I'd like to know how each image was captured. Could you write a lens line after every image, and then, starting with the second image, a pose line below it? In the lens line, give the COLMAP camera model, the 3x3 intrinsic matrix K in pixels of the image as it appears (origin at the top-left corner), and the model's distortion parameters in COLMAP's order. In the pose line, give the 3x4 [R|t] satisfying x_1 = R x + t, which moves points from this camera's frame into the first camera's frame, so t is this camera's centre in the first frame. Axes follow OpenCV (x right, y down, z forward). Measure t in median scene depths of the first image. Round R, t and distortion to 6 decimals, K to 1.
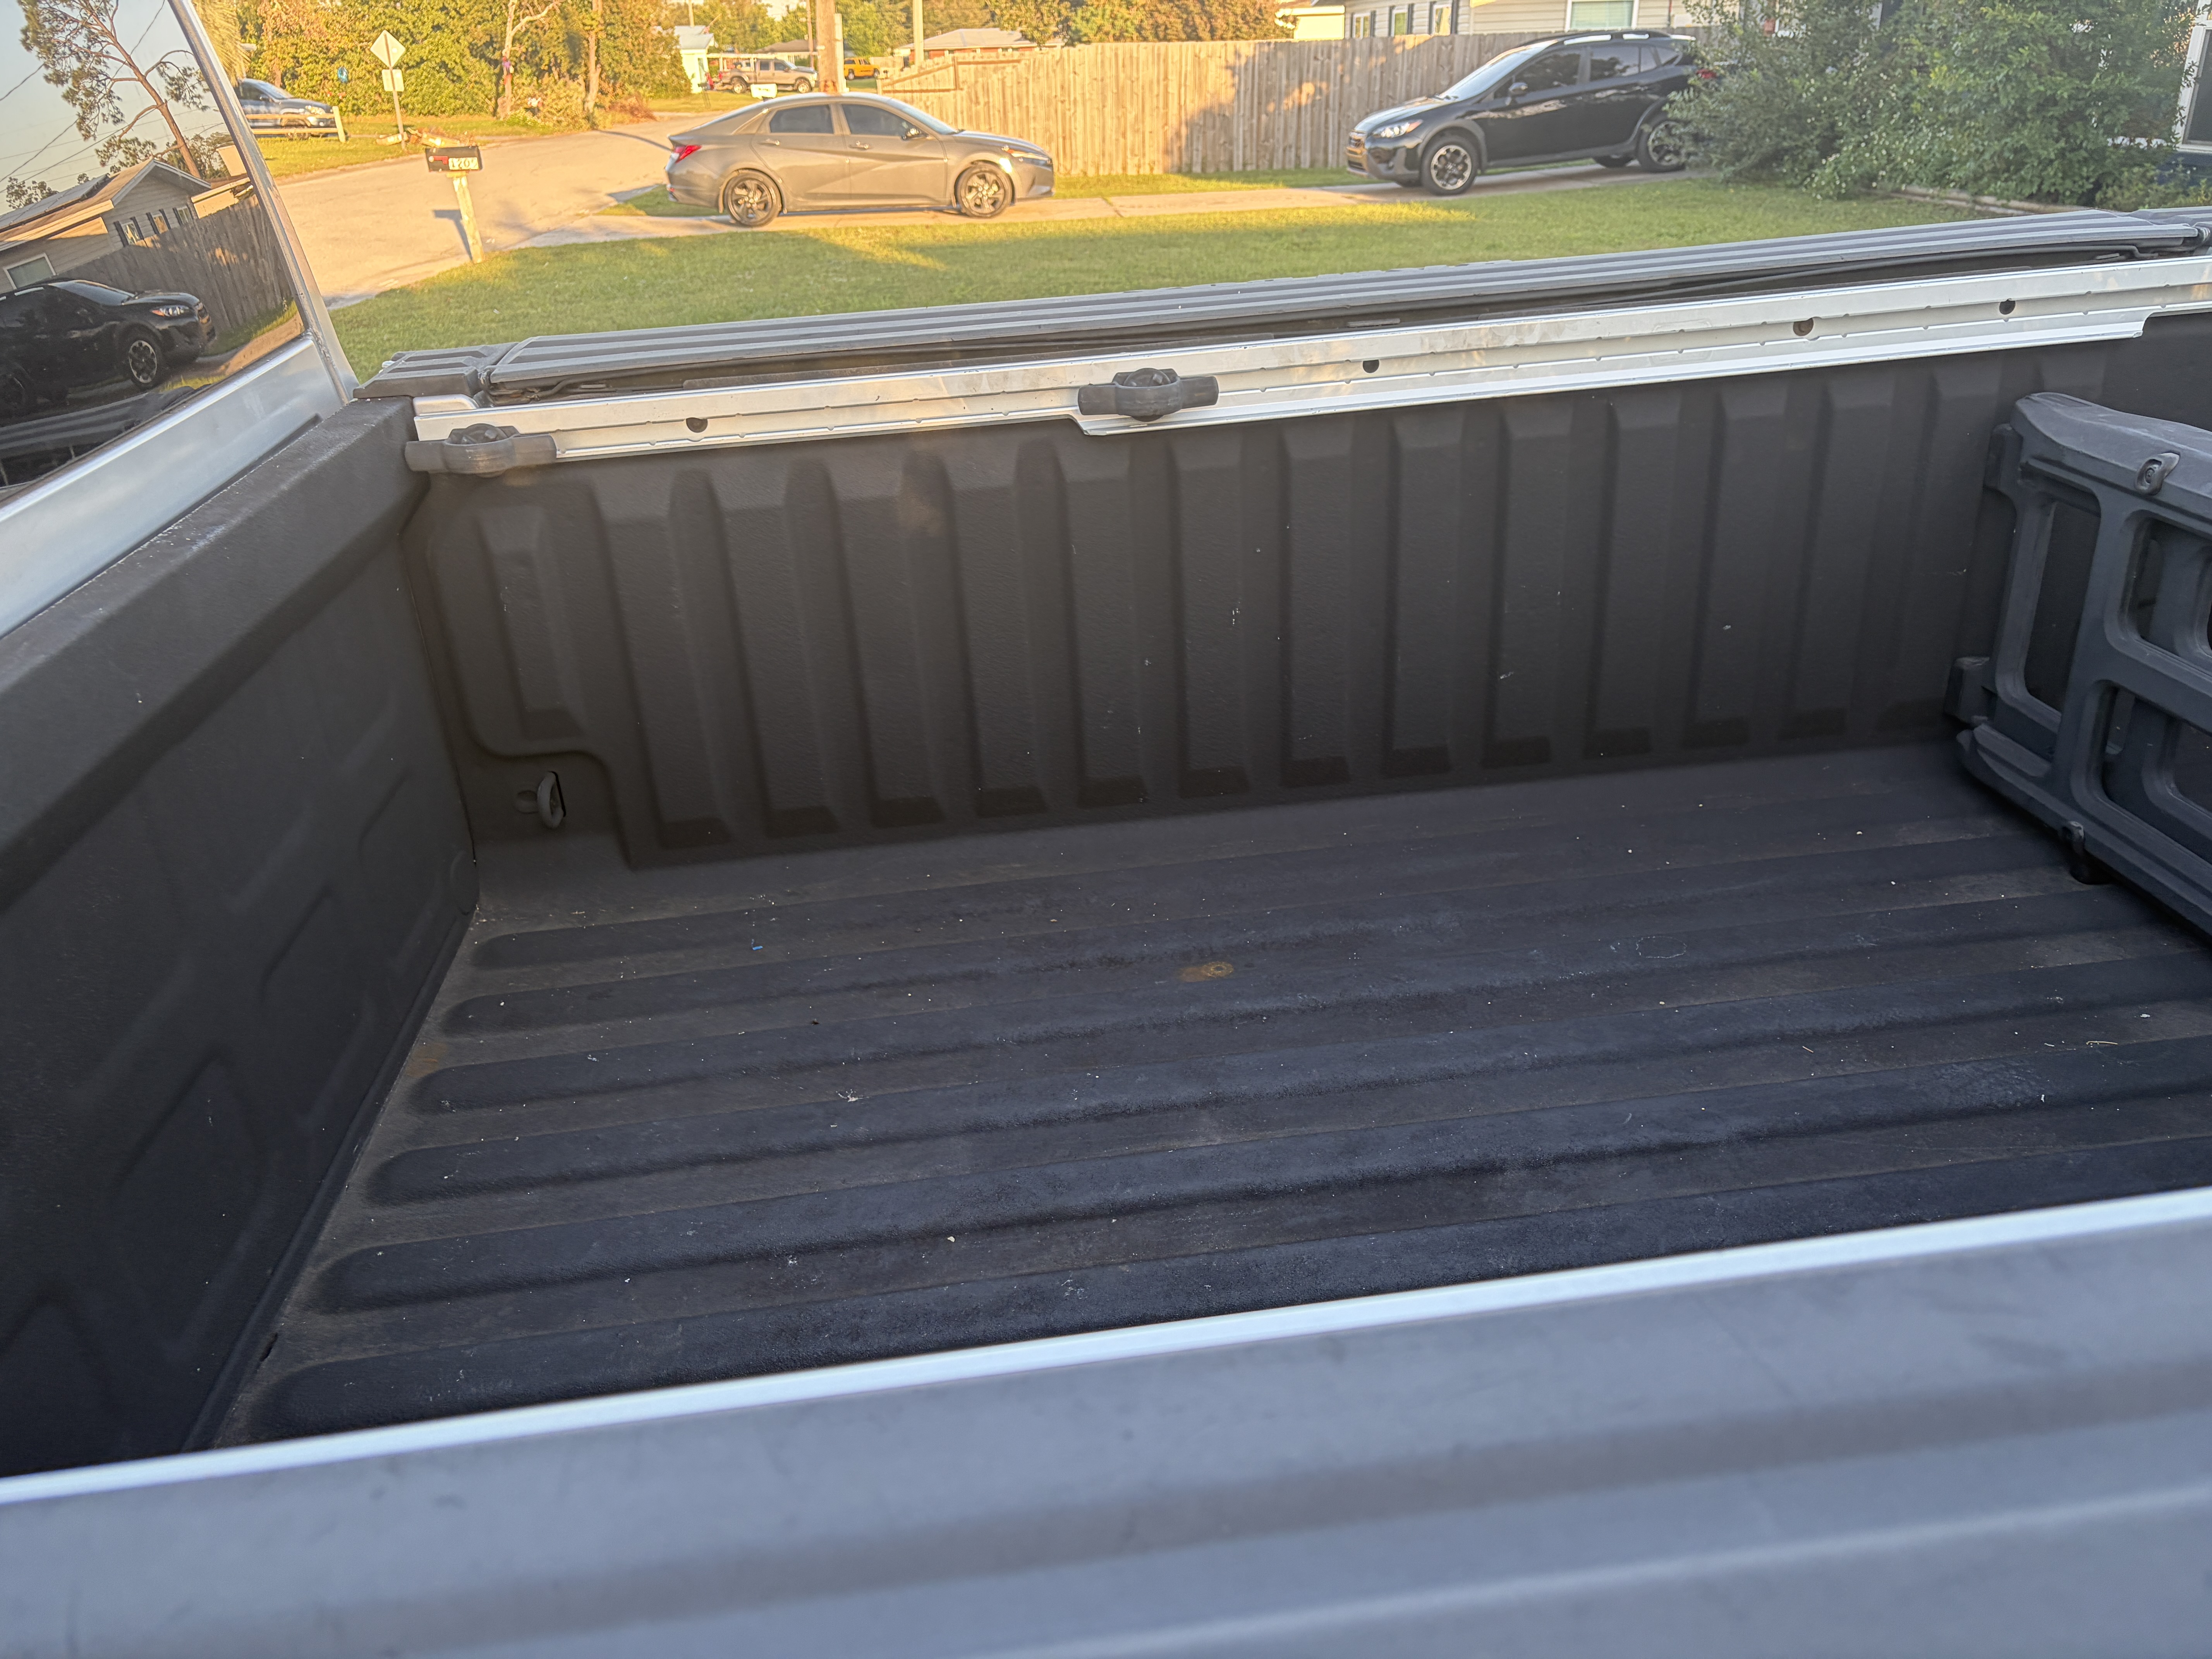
lens RADIAL K [[1662.5, 0, 1106.0], [0, 1662.5, 829.5], [0, 0, 1]] dist [0.006756, -0.032173]
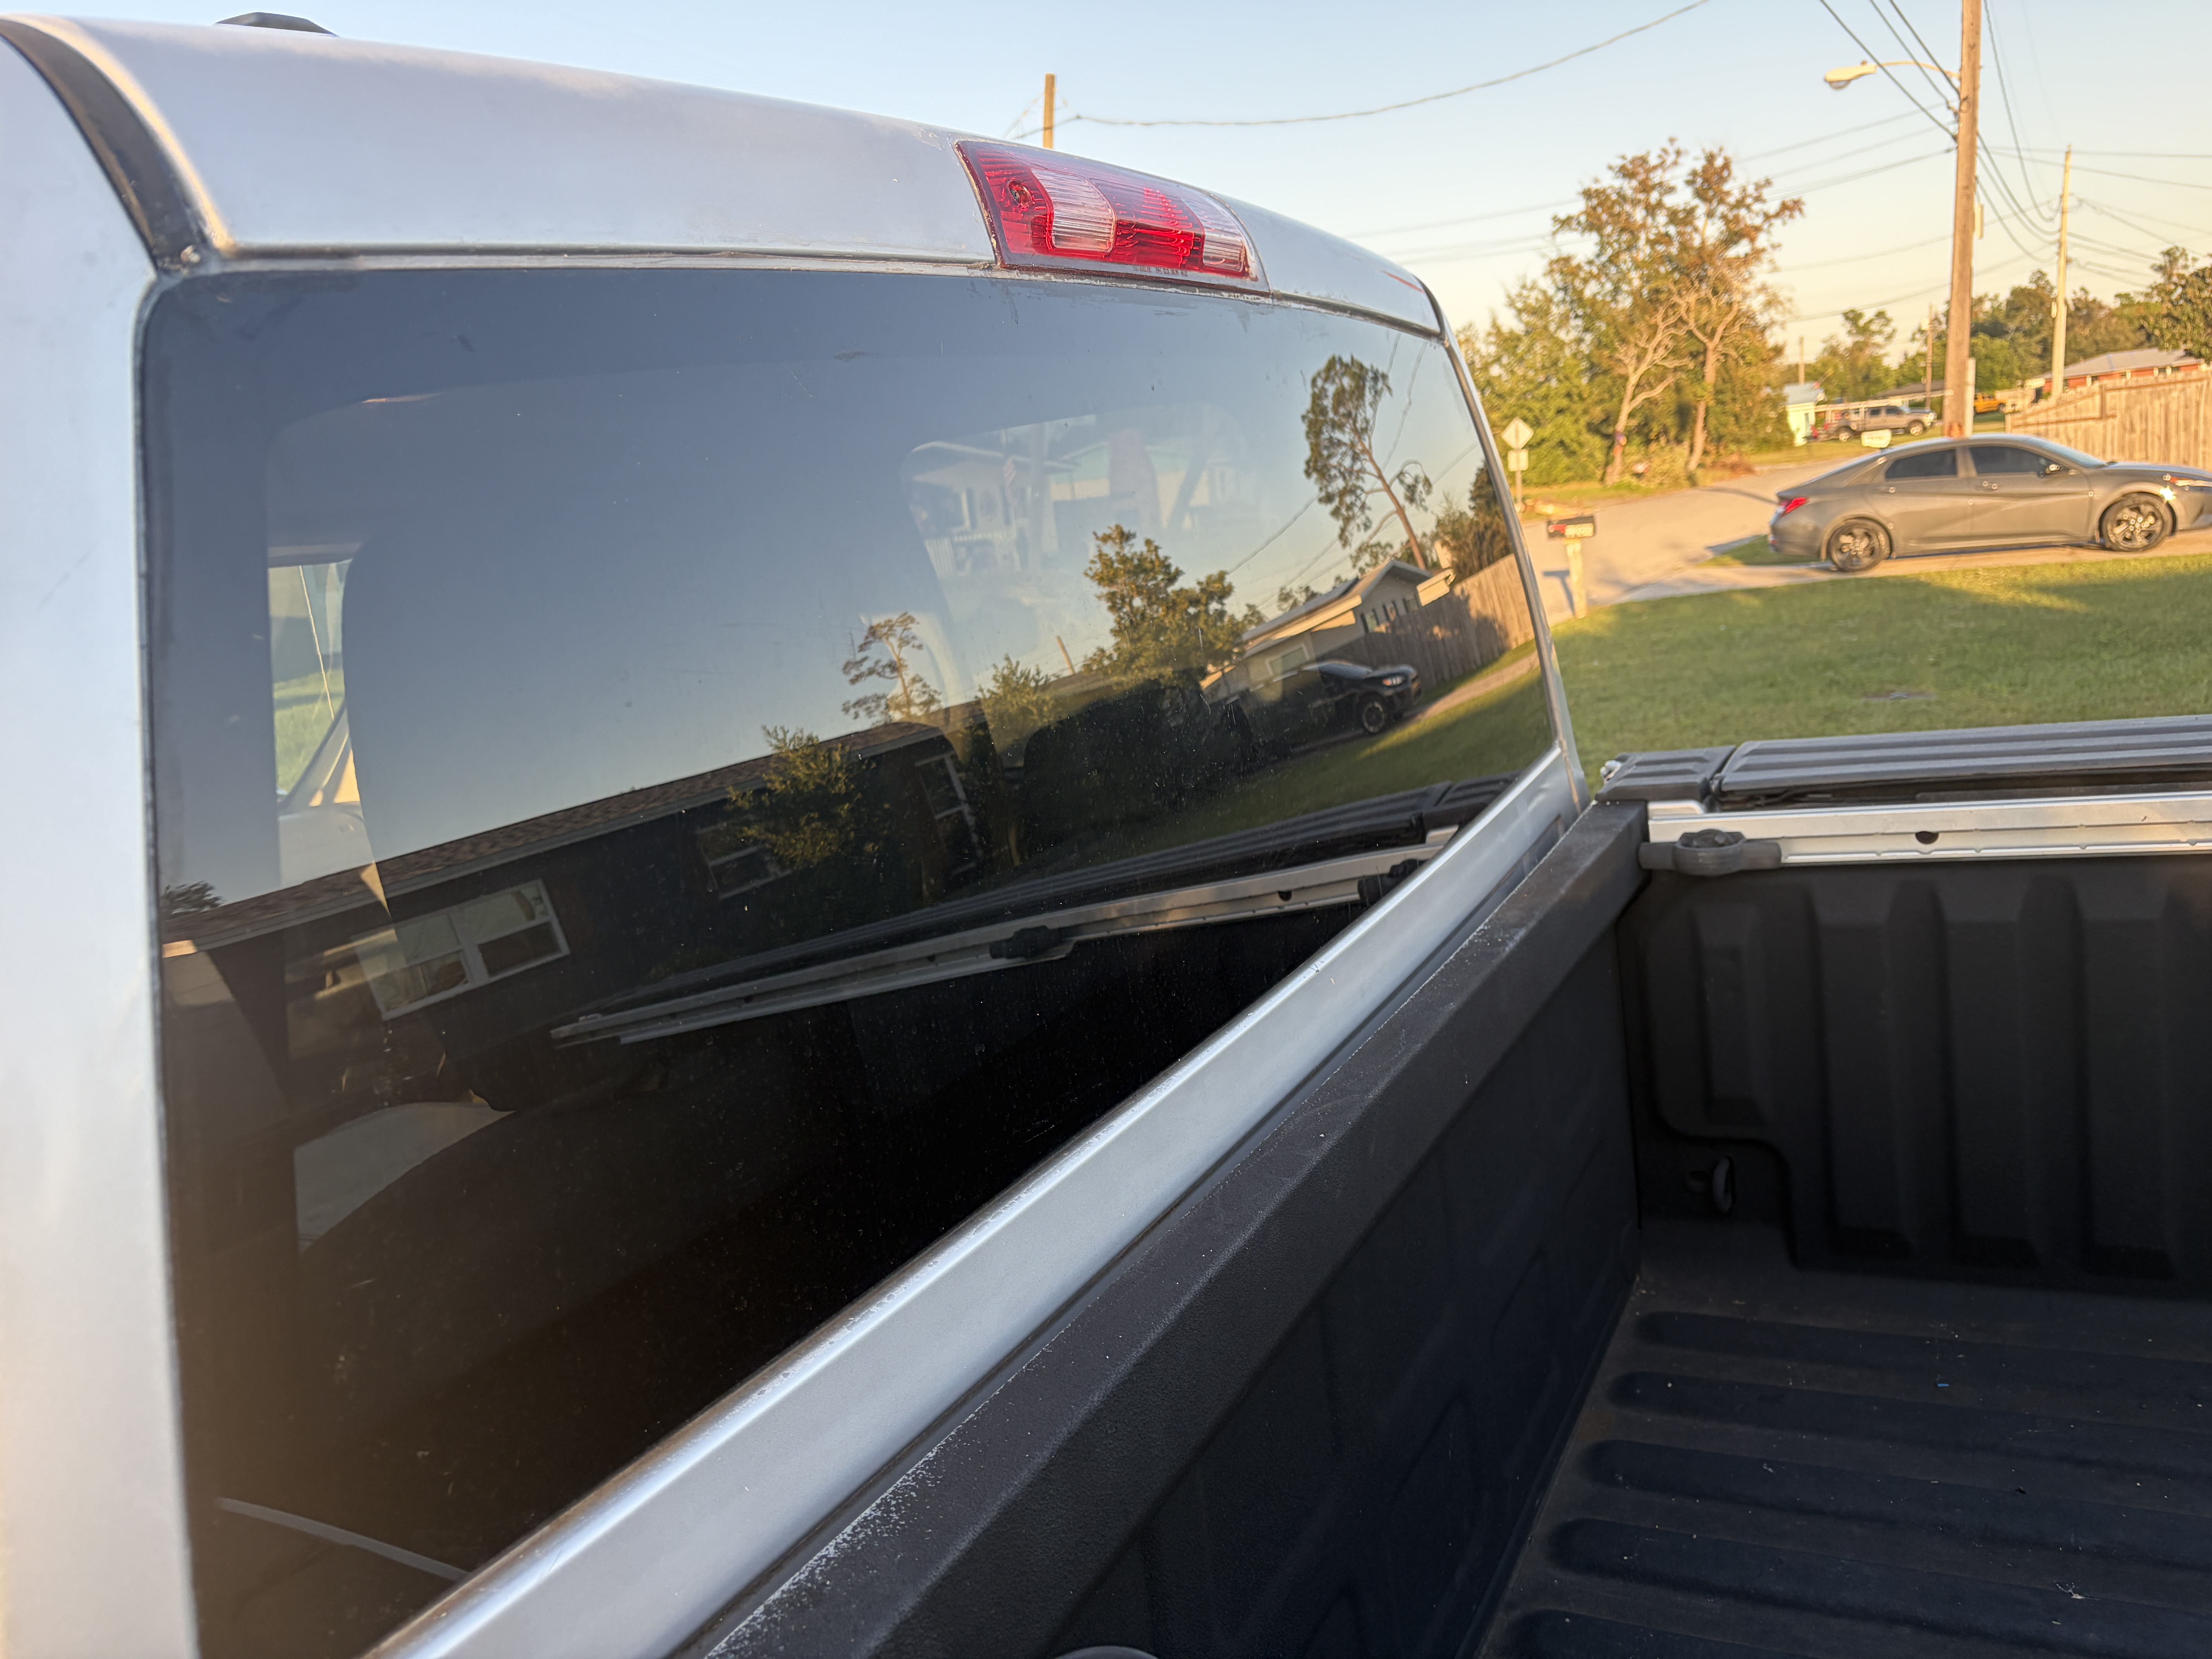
lens RADIAL K [[1653.7, 0, 1102.8], [0, 1653.7, 841.0], [0, 0, 1]] dist [-0.000433, -0.002664]
pose [[0.813489, 0.047030, -0.579676, -0.070692], [-0.156718, 0.977582, -0.140617, -0.022885], [0.560067, 0.205236, 0.802622, -0.070585]]
